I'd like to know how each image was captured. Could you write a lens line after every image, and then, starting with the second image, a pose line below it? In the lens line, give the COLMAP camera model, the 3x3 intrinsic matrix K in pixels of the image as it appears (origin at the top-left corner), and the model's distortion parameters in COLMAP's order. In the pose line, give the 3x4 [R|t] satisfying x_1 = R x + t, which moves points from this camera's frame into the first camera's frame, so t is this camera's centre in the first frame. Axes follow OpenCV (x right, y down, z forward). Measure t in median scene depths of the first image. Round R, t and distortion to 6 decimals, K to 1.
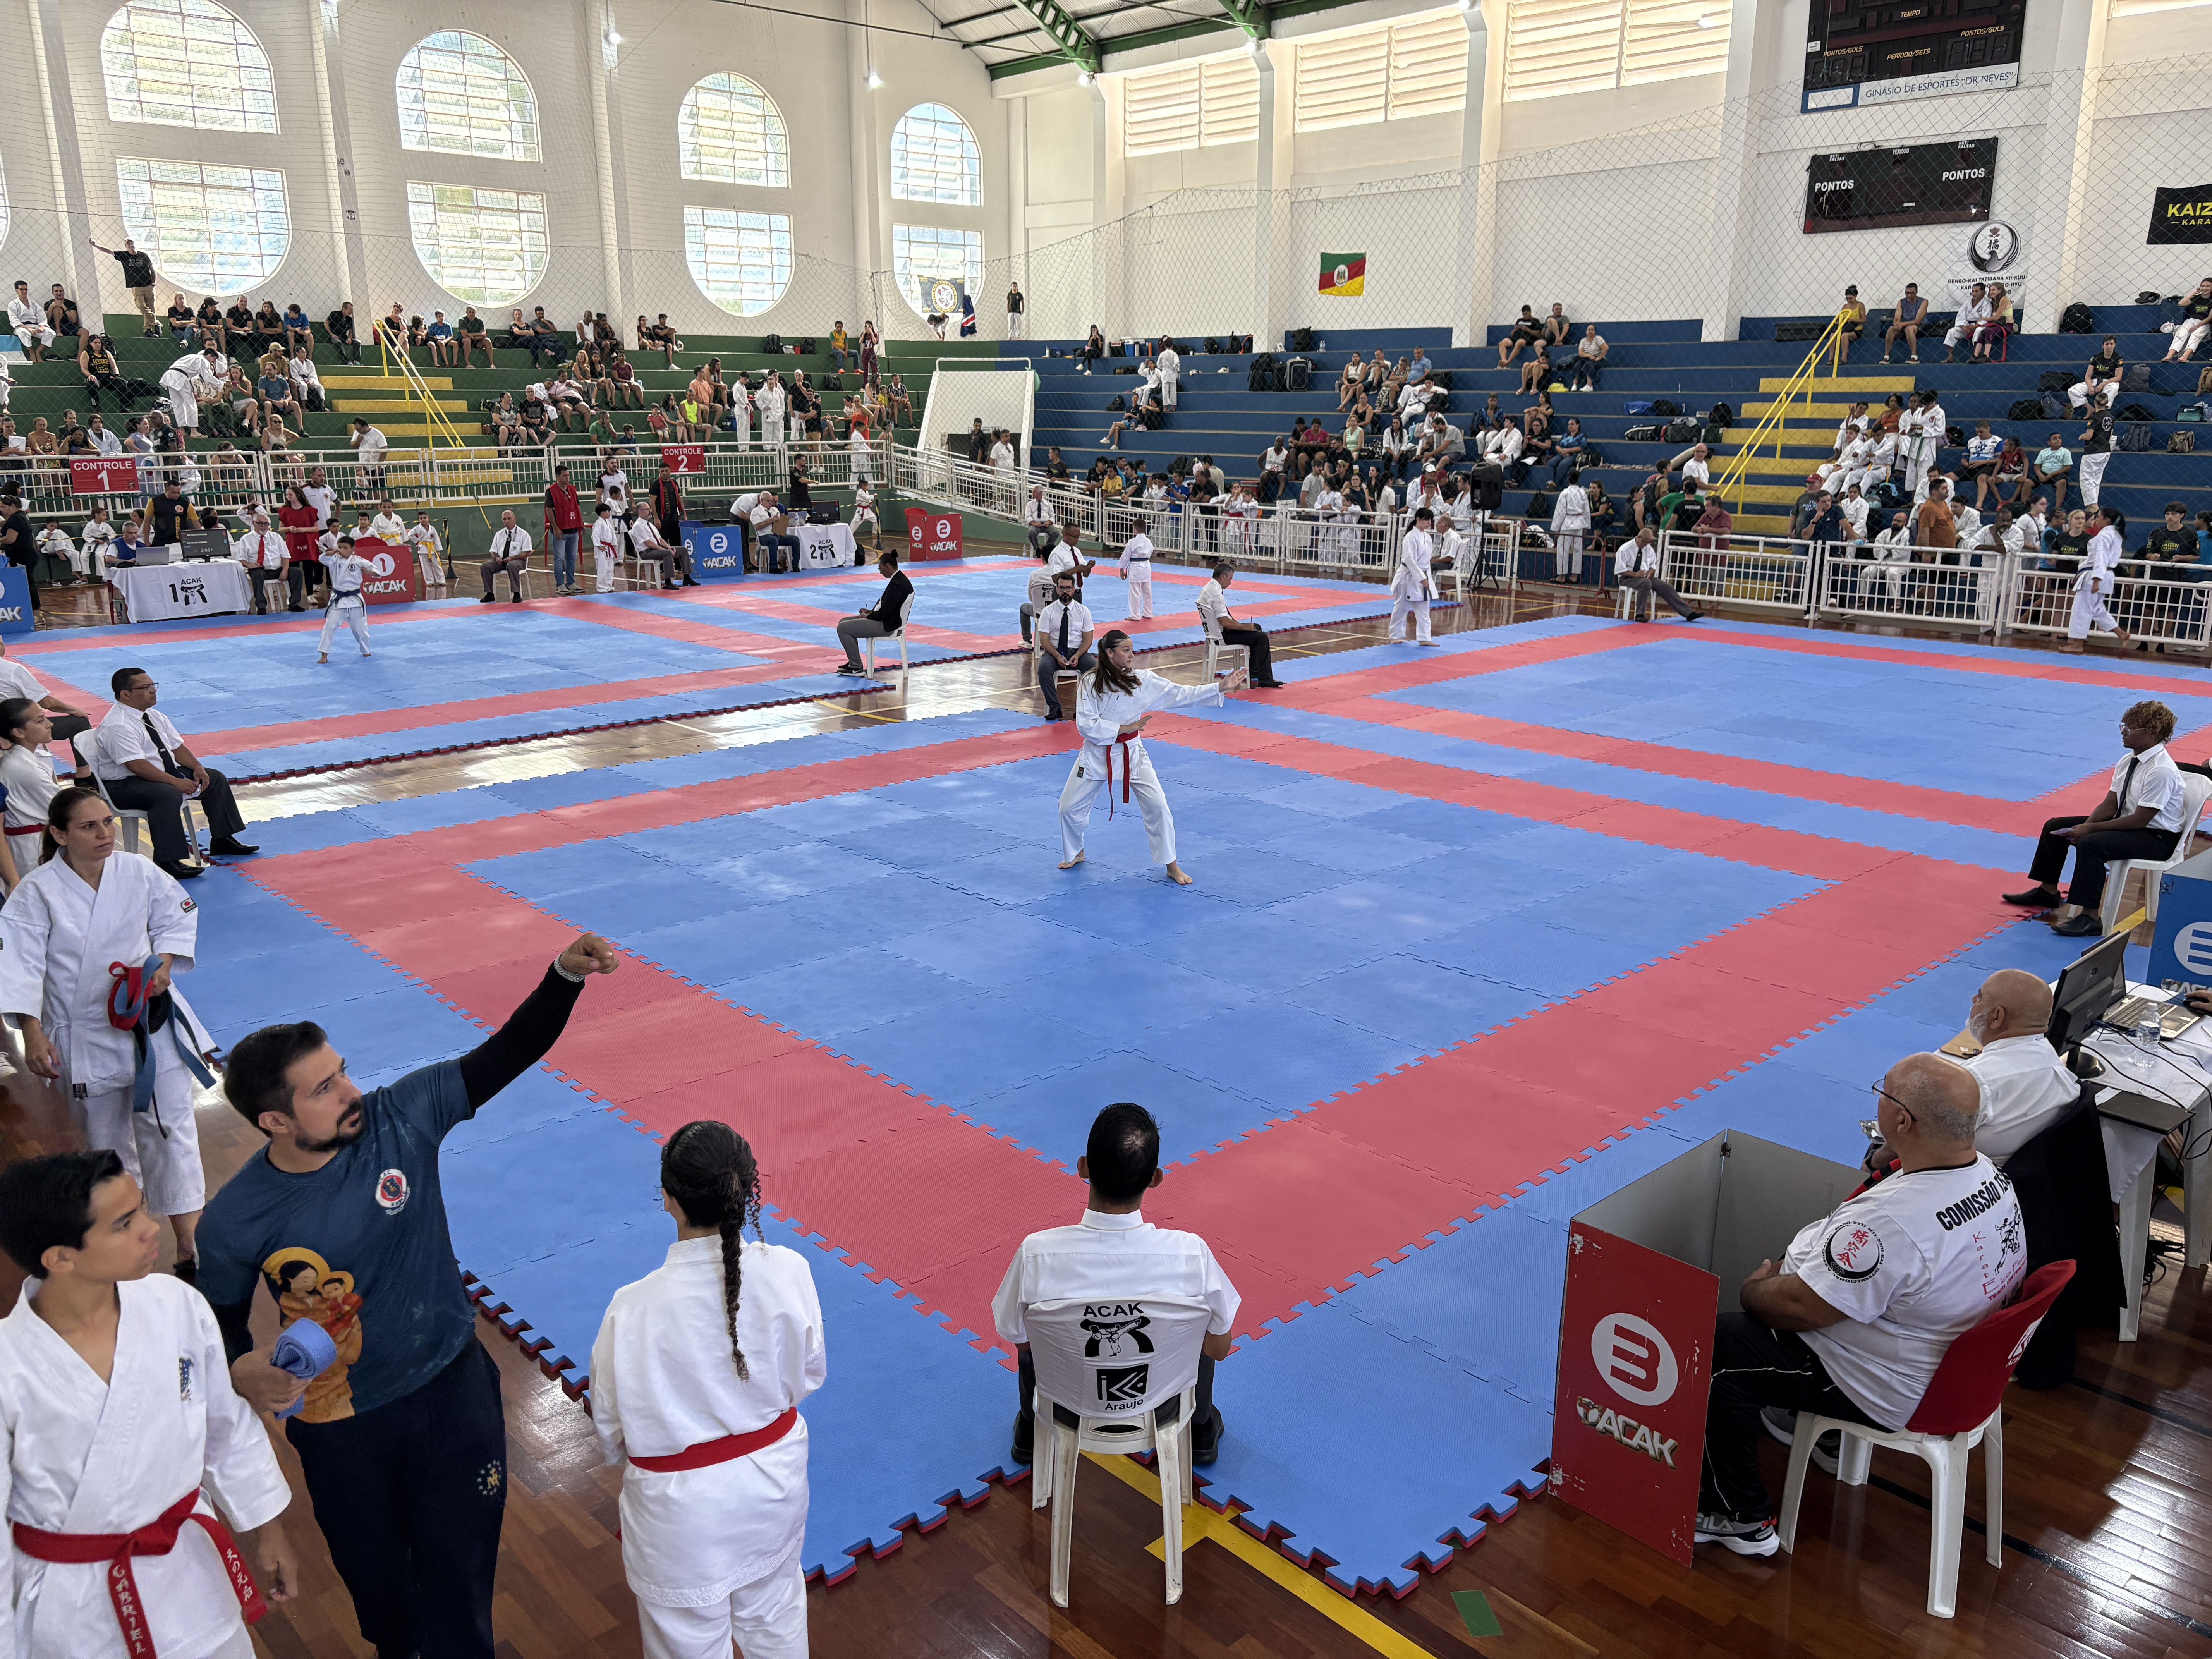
lens RADIAL K [[1659.3, 0, 1106.0], [0, 1659.3, 829.5], [0, 0, 1]] dist [0.003913, -0.000179]
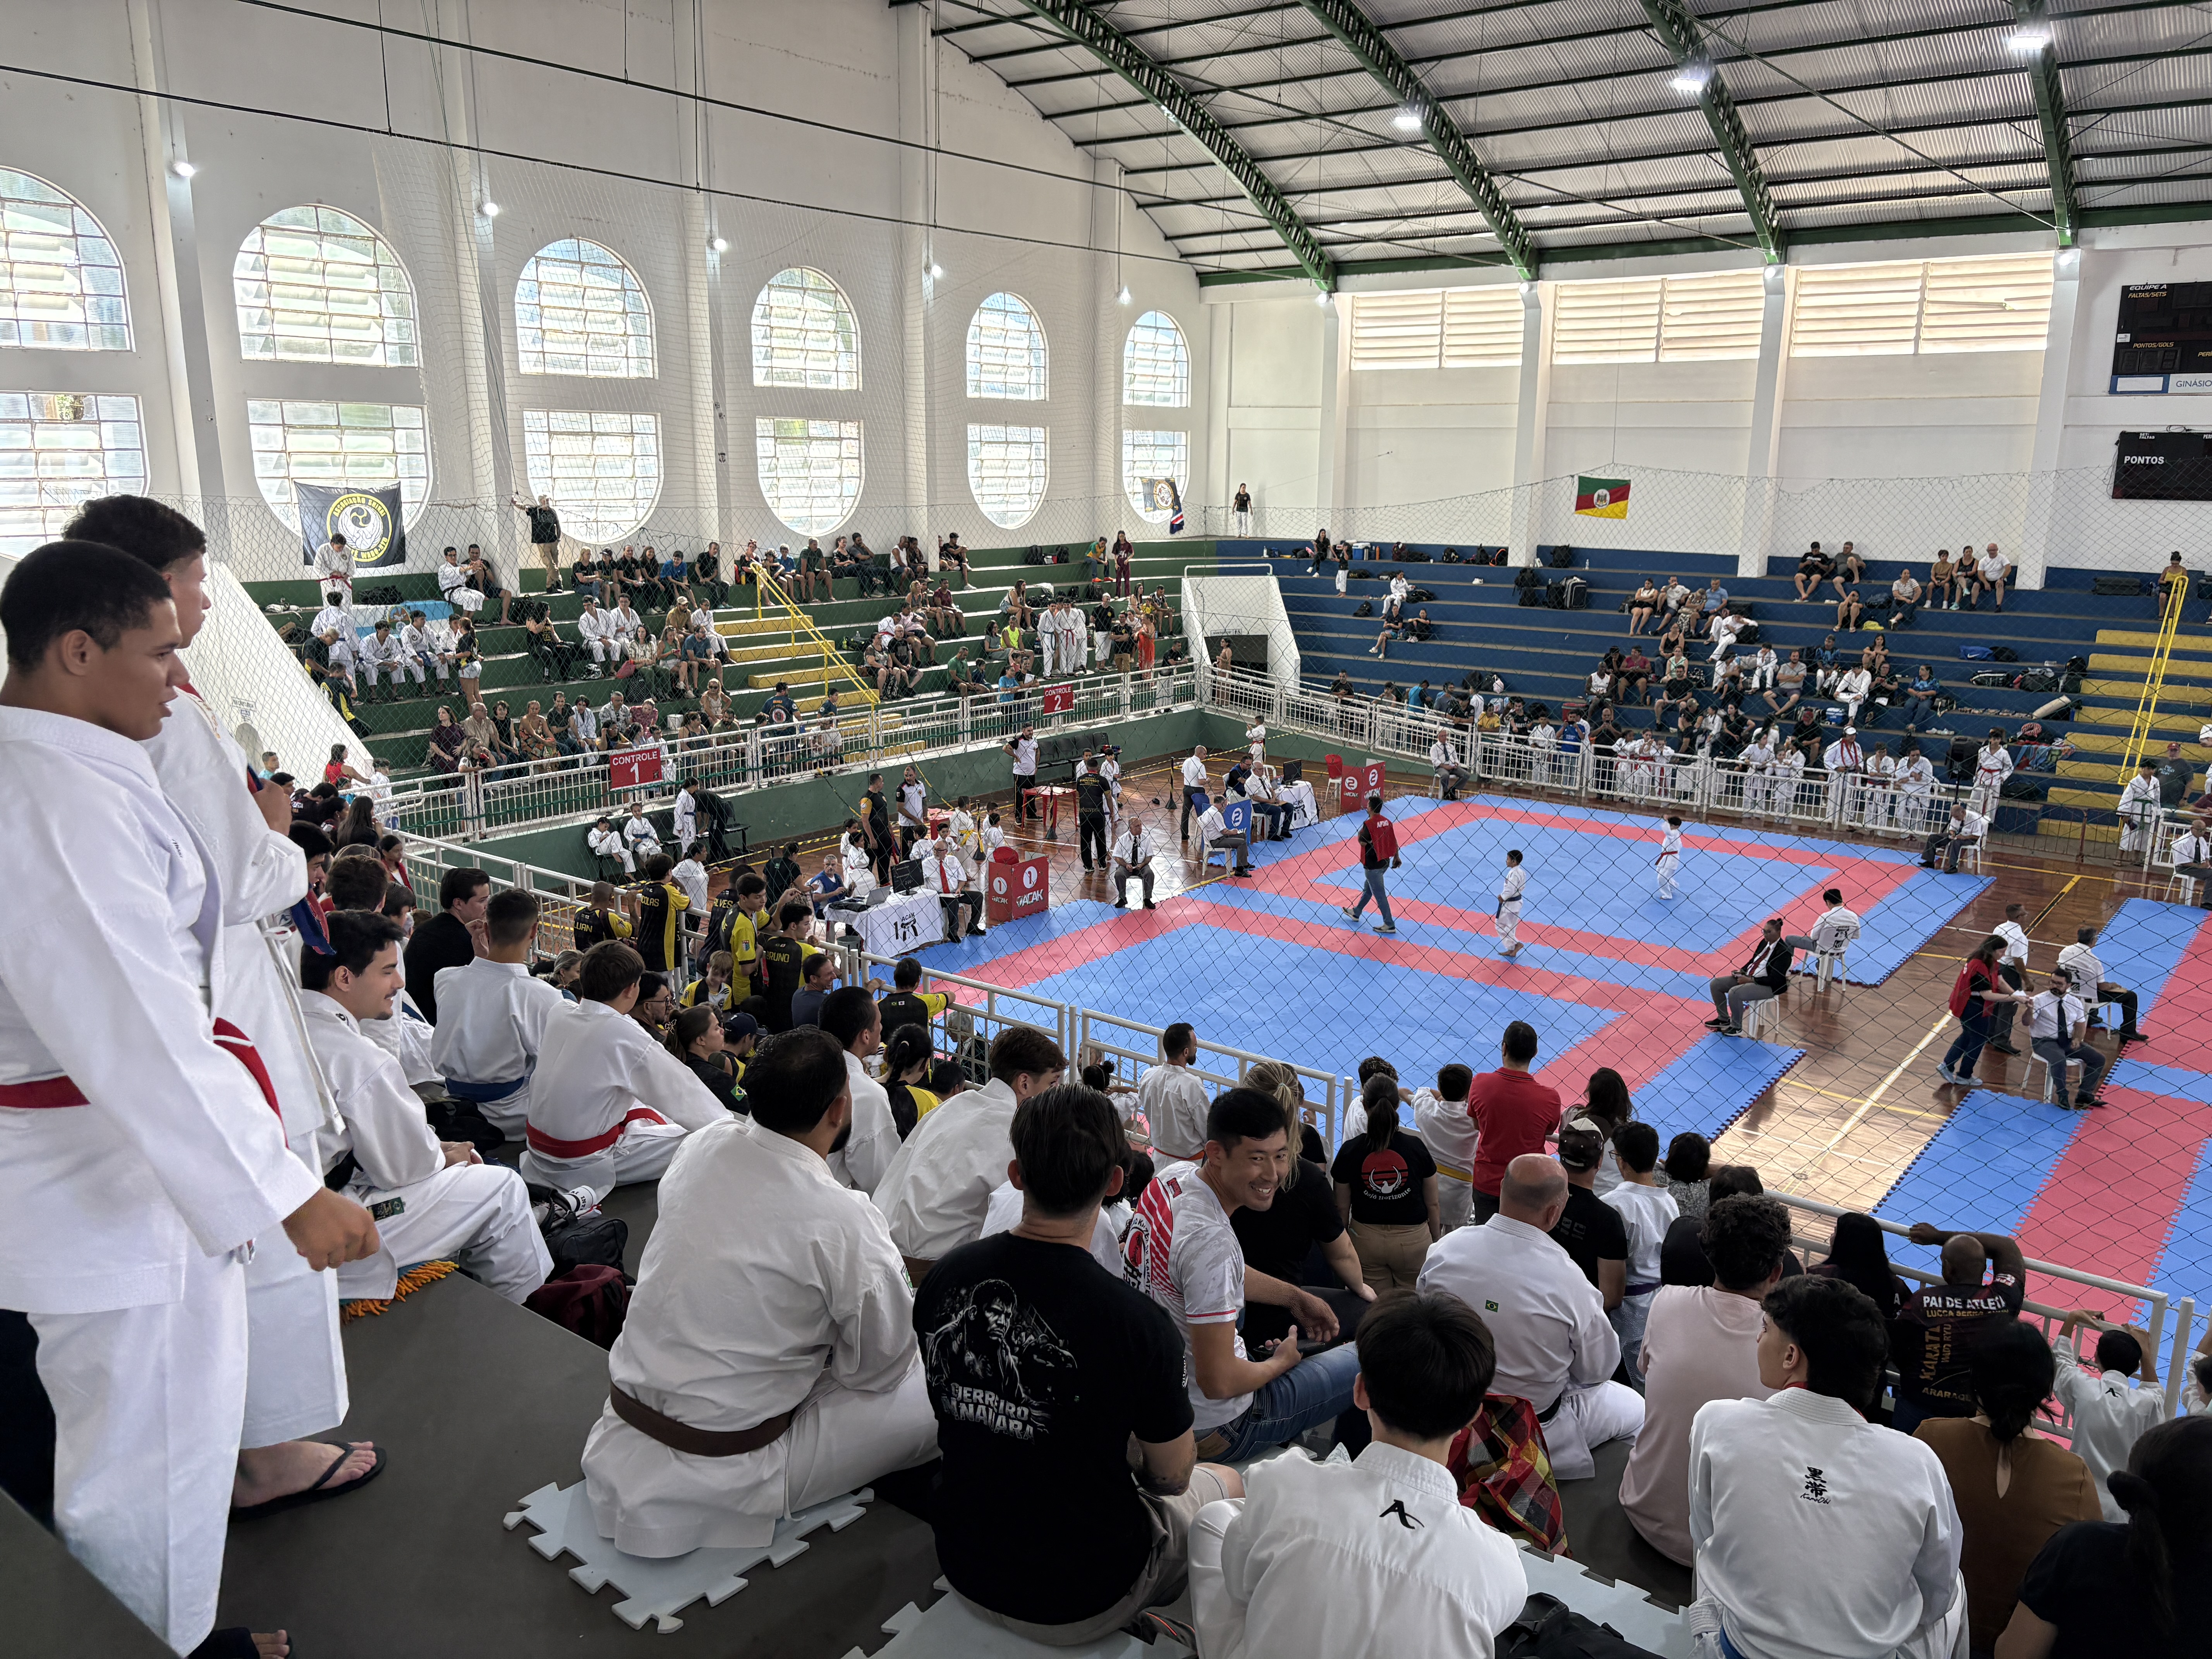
lens RADIAL K [[1693.2, 0, 1106.0], [0, 1693.2, 829.5], [0, 0, 1]] dist [0.000102, 0.005666]
pose [[0.987707, -0.026571, 0.154044, -0.355922], [0.032492, 0.998822, -0.036046, -0.097508], [-0.152905, 0.040608, 0.987406, -0.010711]]
